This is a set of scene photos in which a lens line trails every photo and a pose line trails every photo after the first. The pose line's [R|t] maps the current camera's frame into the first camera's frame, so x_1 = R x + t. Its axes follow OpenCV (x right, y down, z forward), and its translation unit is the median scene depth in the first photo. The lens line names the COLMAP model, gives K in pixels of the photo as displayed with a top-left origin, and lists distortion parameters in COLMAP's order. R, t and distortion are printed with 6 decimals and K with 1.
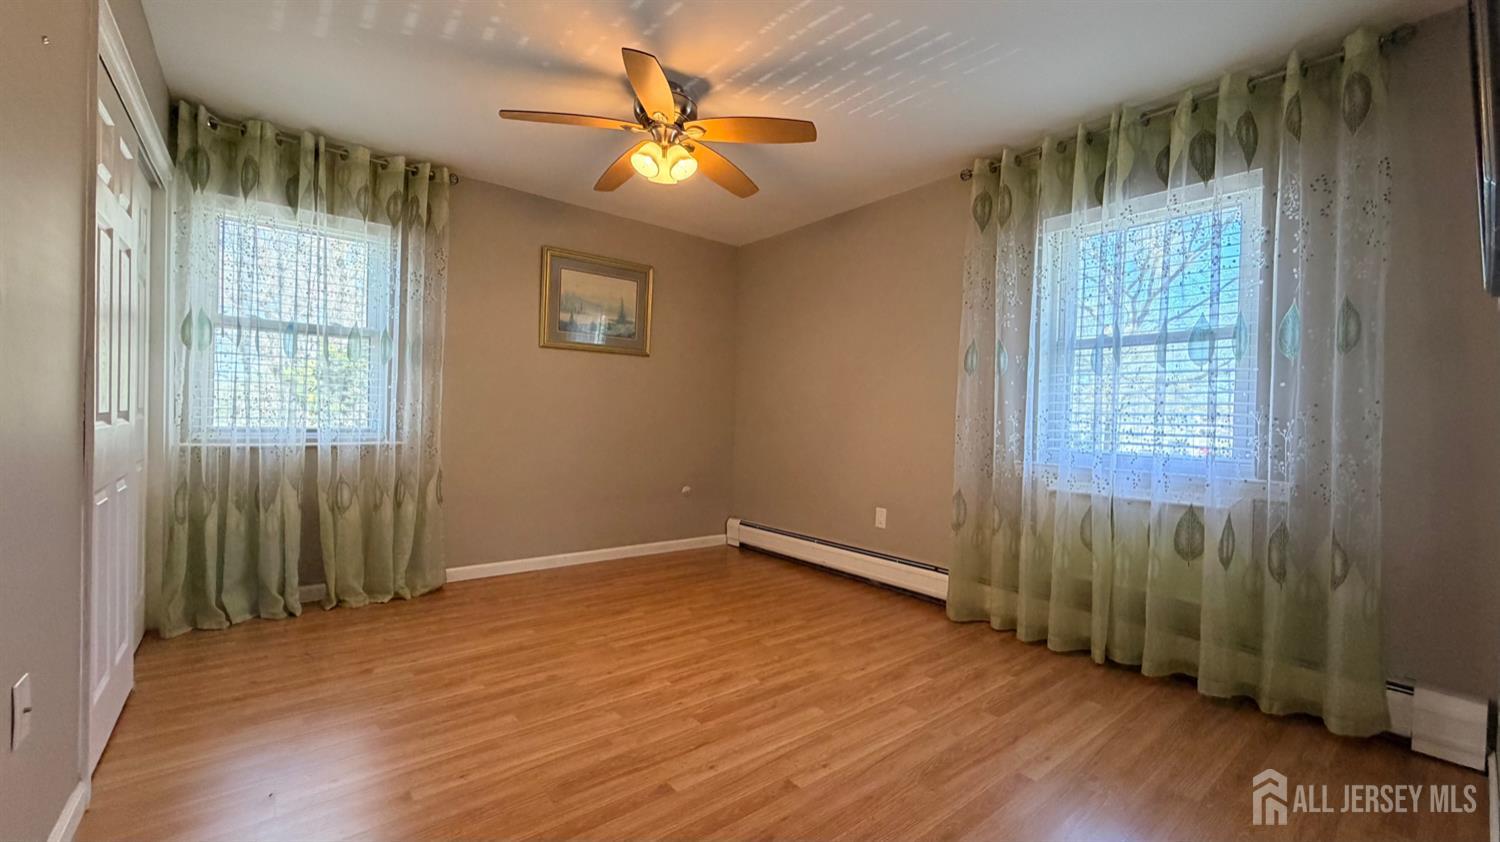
lens RADIAL K [[599.0, 0, 754.4], [0, 599.0, 422.0], [0, 0, 1]] dist [-0.004251, 0.000962]
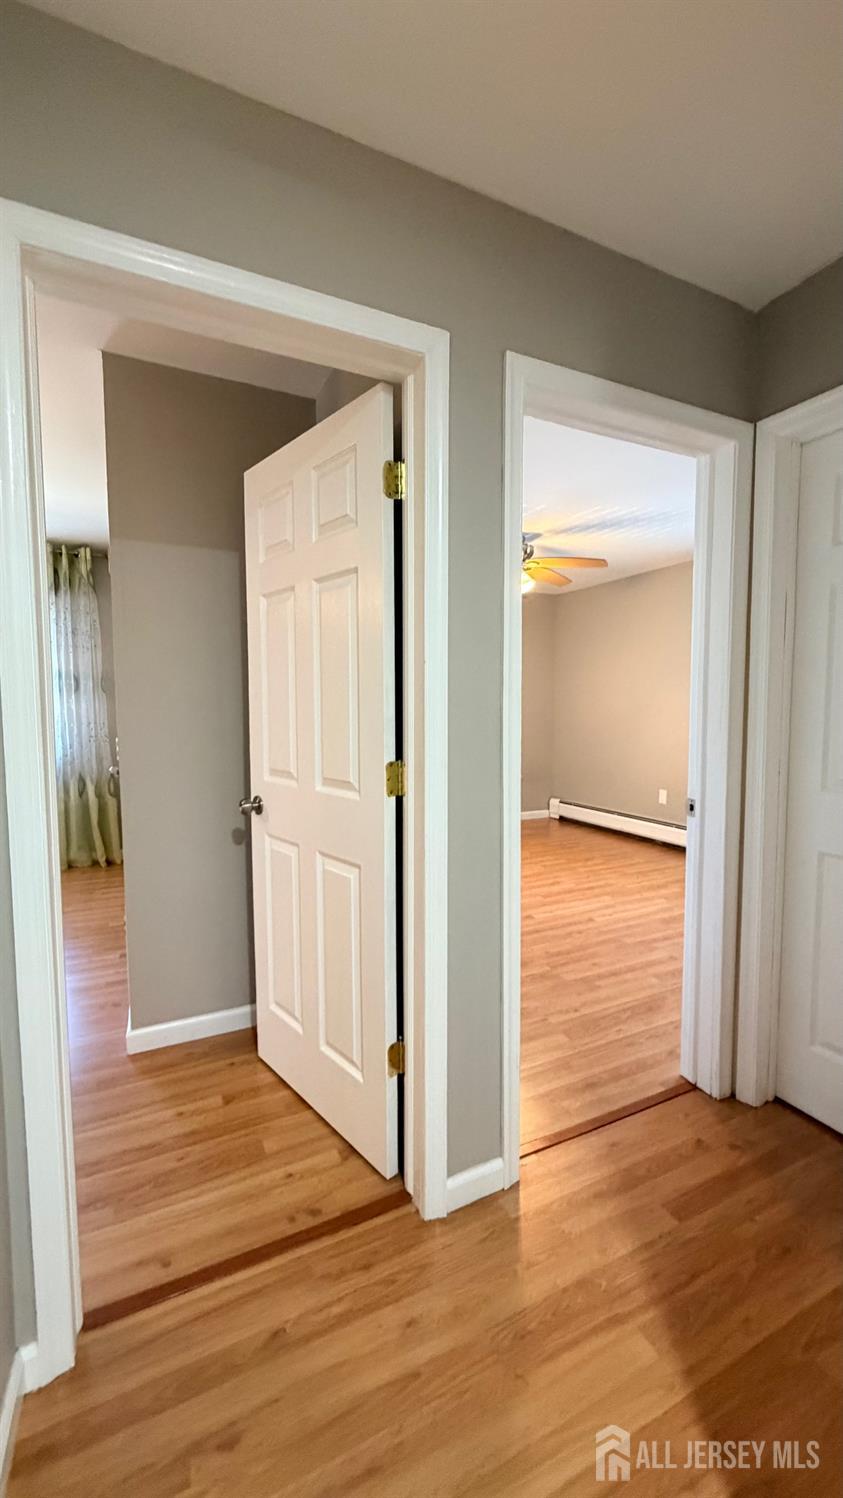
lens RADIAL K [[598.2, 0, 427.5], [0, 598.2, 752.2], [0, 0, 1]] dist [-0.004251, 0.000962]
pose [[0.973954, -0.010939, -0.226480, -0.011701], [0.025709, 0.997722, 0.062371, -0.069213], [0.225282, -0.066569, 0.972017, -0.723615]]
